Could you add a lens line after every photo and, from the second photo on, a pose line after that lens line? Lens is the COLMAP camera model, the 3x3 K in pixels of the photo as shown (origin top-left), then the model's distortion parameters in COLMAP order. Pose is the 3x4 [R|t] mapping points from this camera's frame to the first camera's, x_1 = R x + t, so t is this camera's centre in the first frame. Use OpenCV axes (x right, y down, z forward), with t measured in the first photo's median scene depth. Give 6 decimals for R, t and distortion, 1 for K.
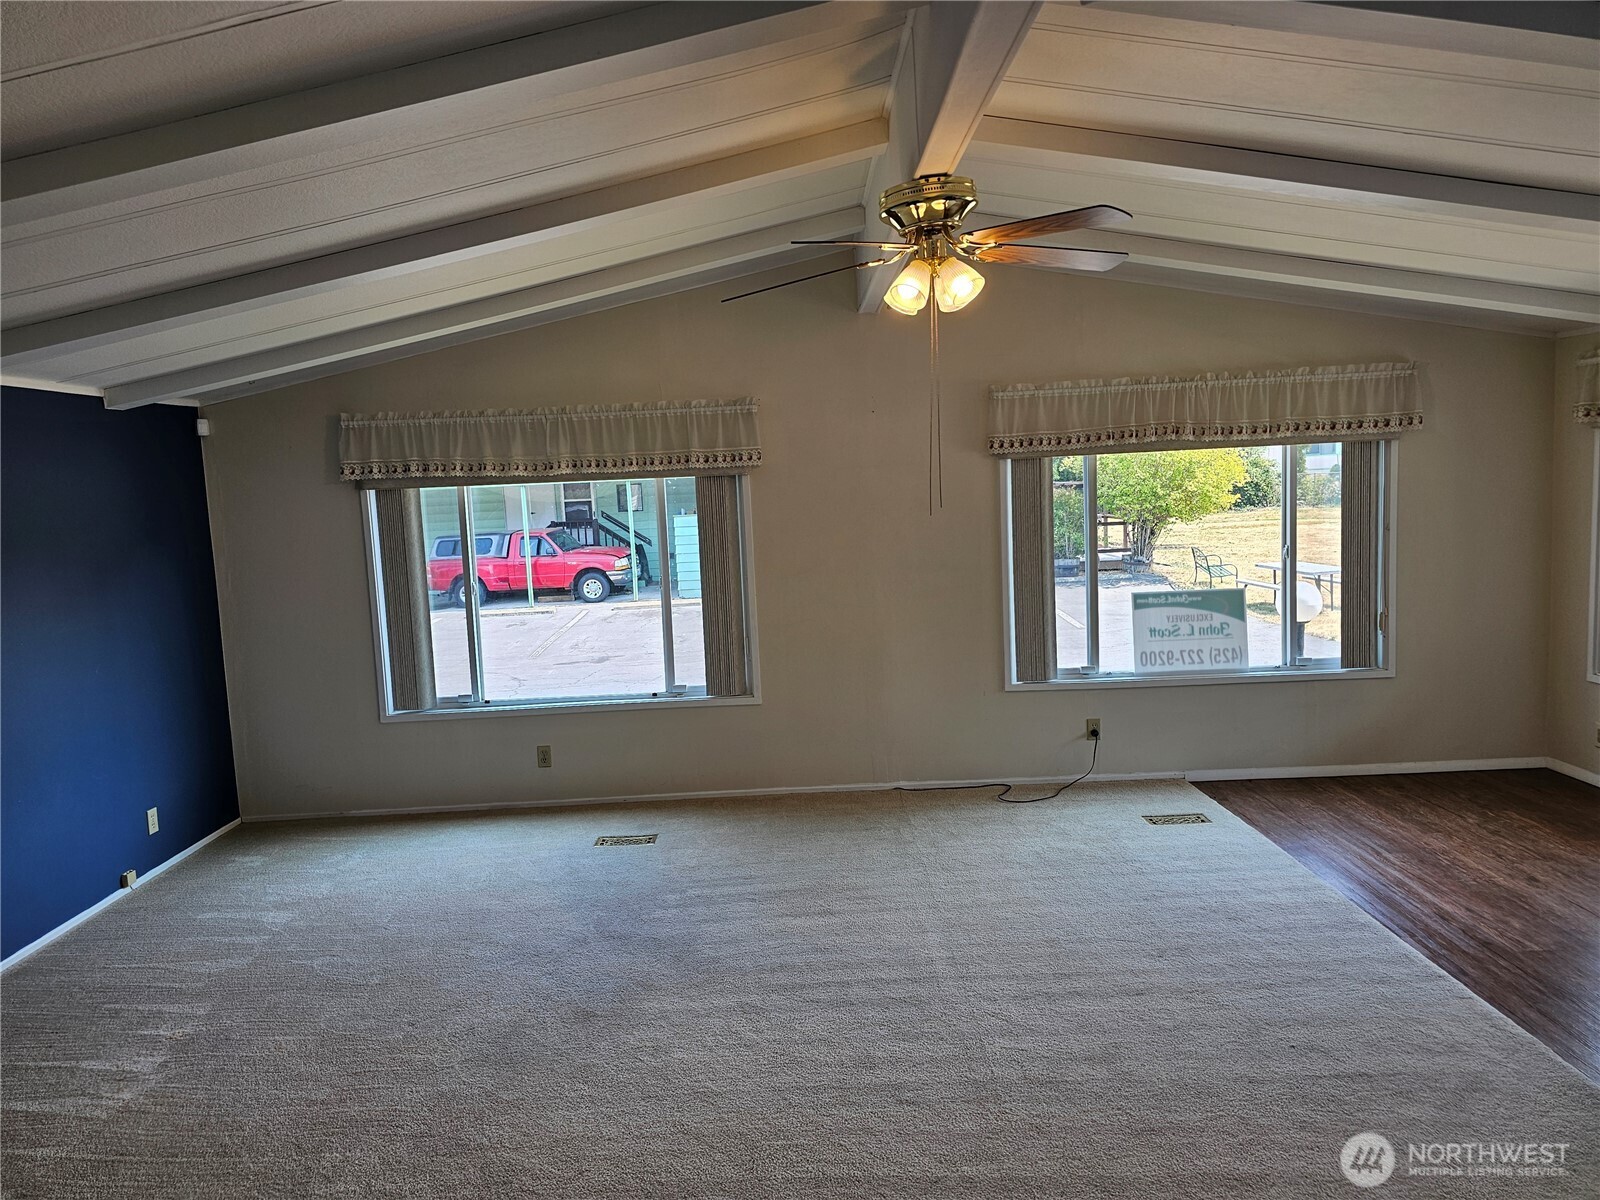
lens RADIAL K [[1078.2, 0, 779.1], [0, 1078.2, 595.5], [0, 0, 1]] dist [0.061412, -0.049164]
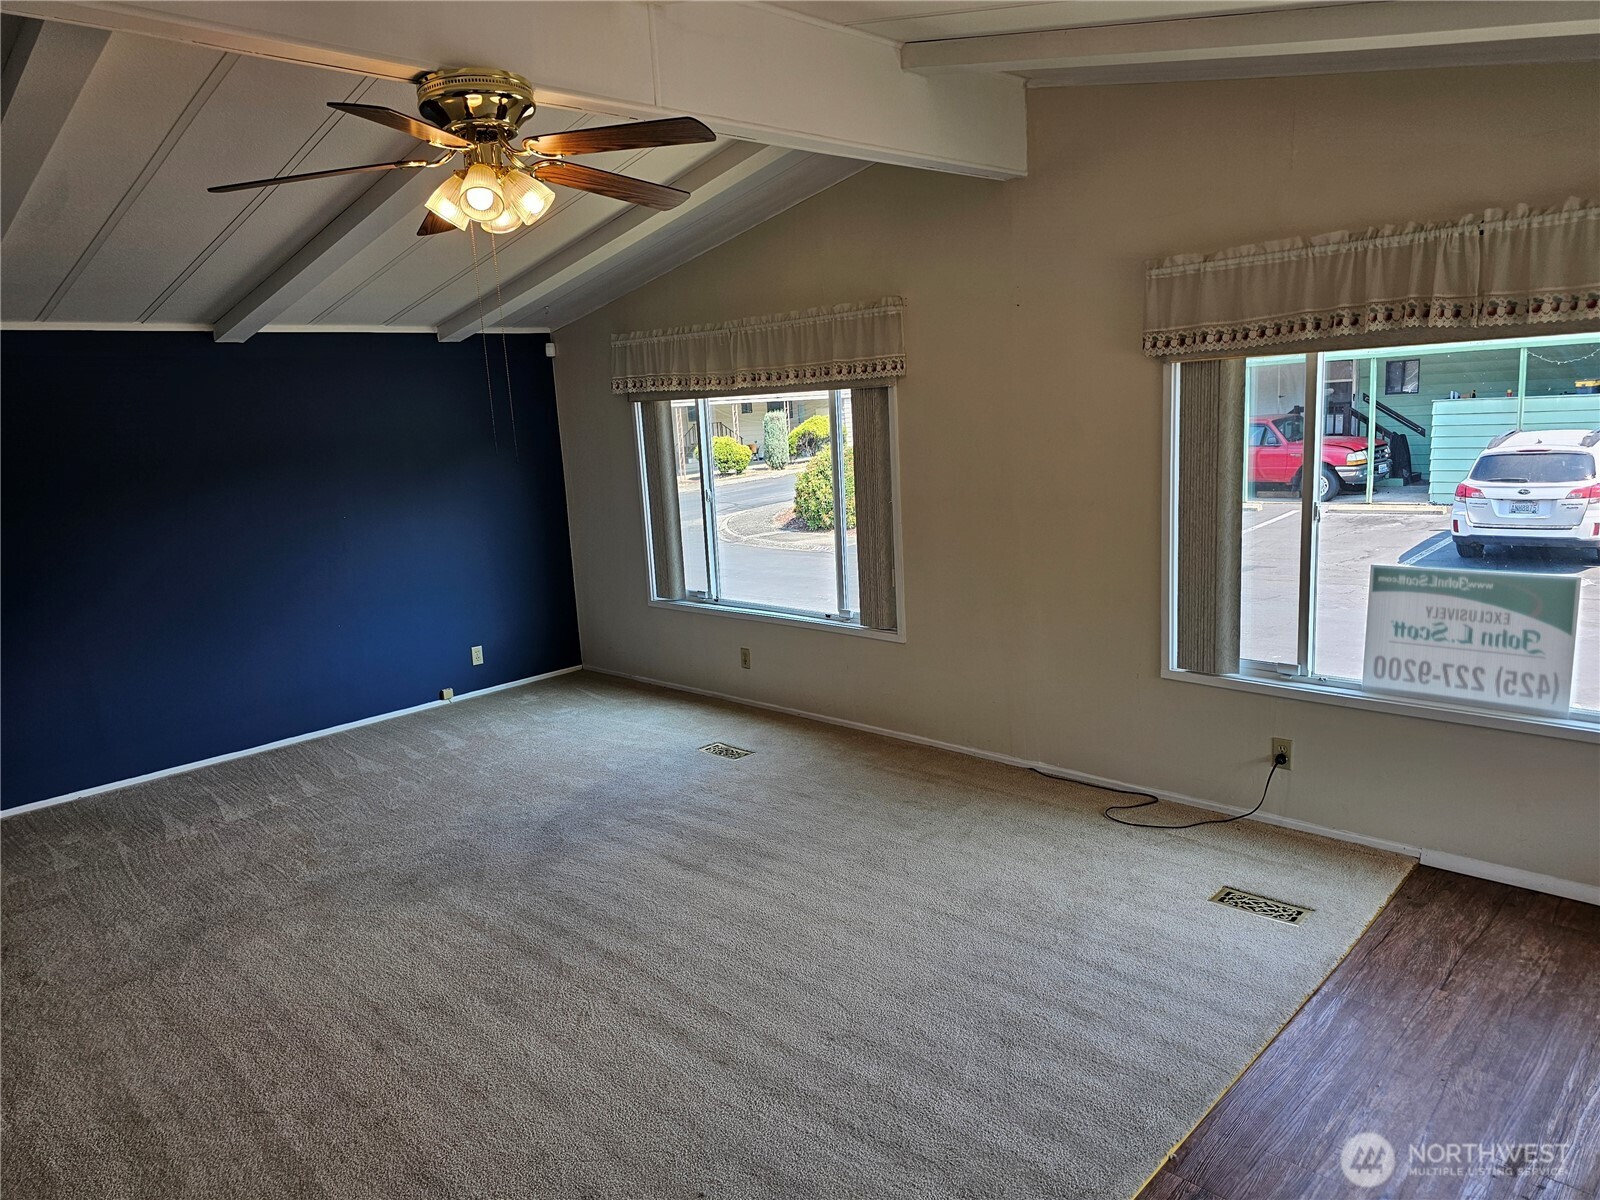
lens RADIAL K [[1078.2, 0, 779.1], [0, 1078.2, 595.5], [0, 0, 1]] dist [0.061412, -0.049164]
pose [[0.720083, 0.128160, -0.681950, 0.549268], [-0.051104, 0.989921, 0.132077, -0.056051], [0.692004, -0.060256, 0.719375, 0.292656]]
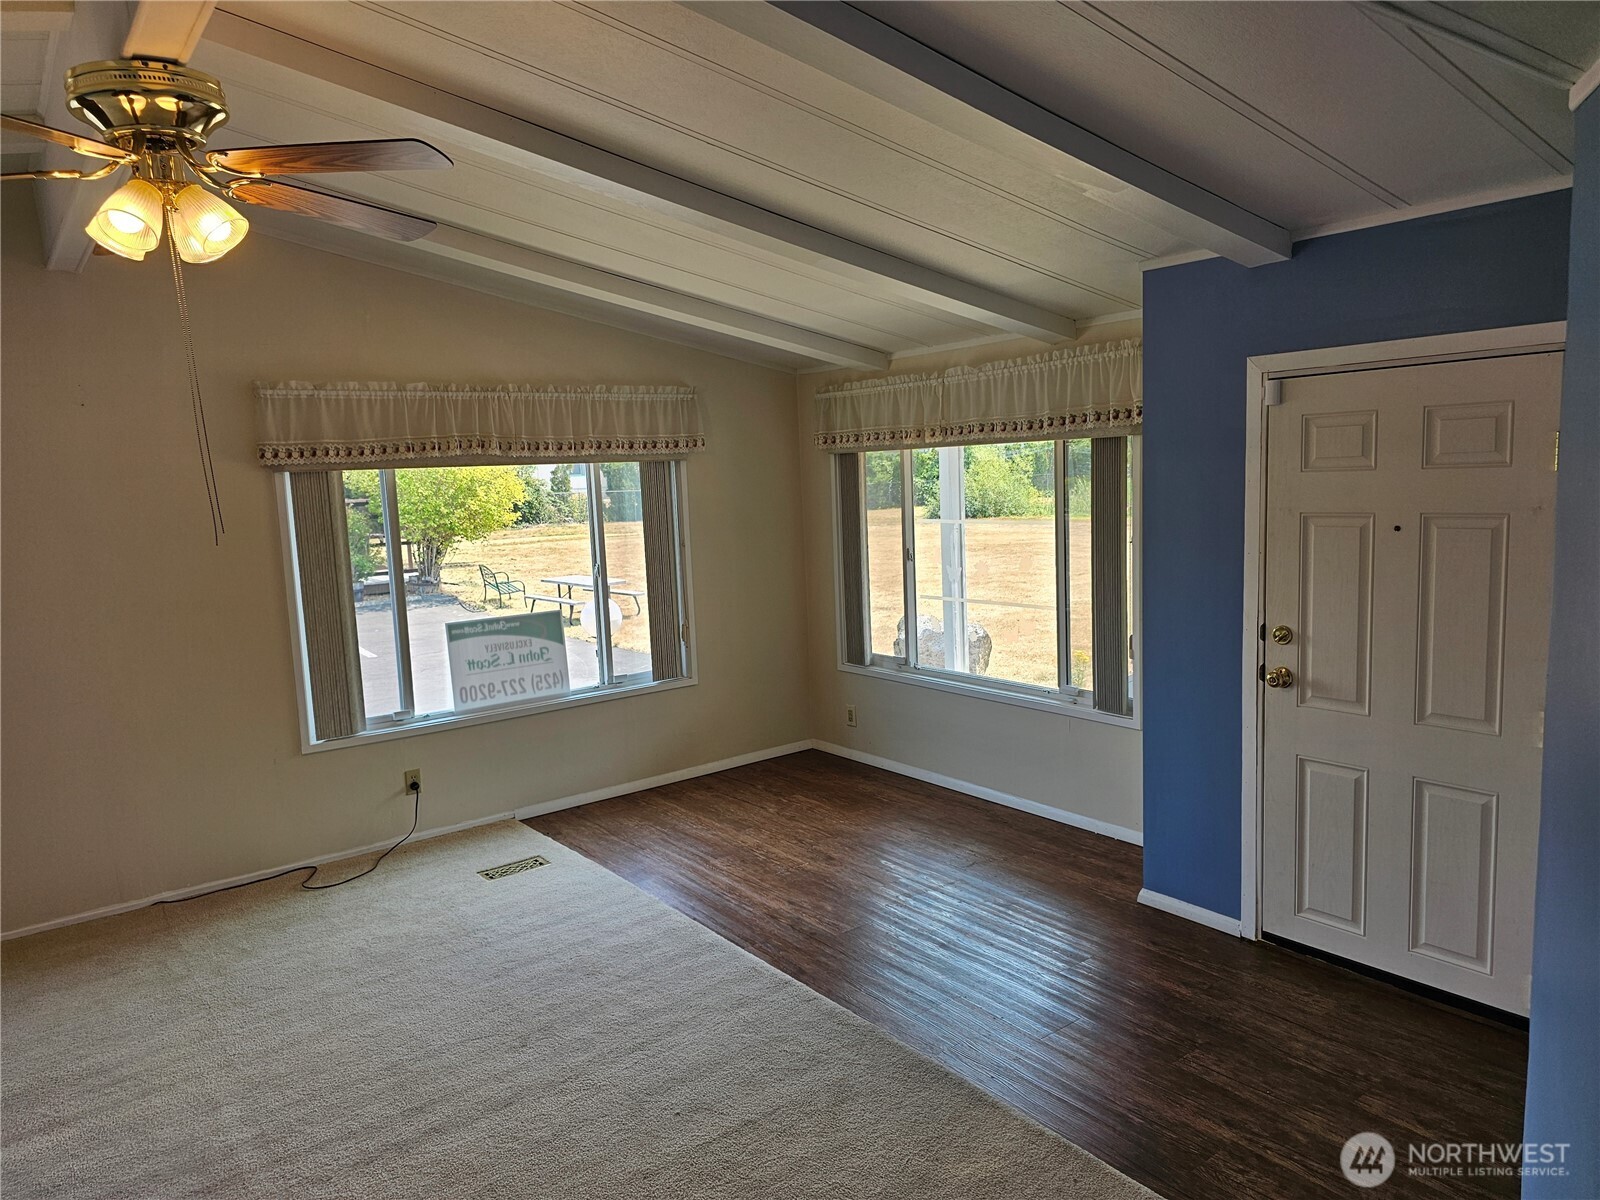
lens RADIAL K [[1074.4, 0, 800.0], [0, 1074.4, 600.0], [0, 0, 1]] dist [0.050198, -0.049672]
pose [[0.788994, -0.061015, 0.611363, 0.011744], [0.068378, 0.997595, 0.011316, -0.012475], [-0.610584, 0.032875, 0.791269, 0.118520]]
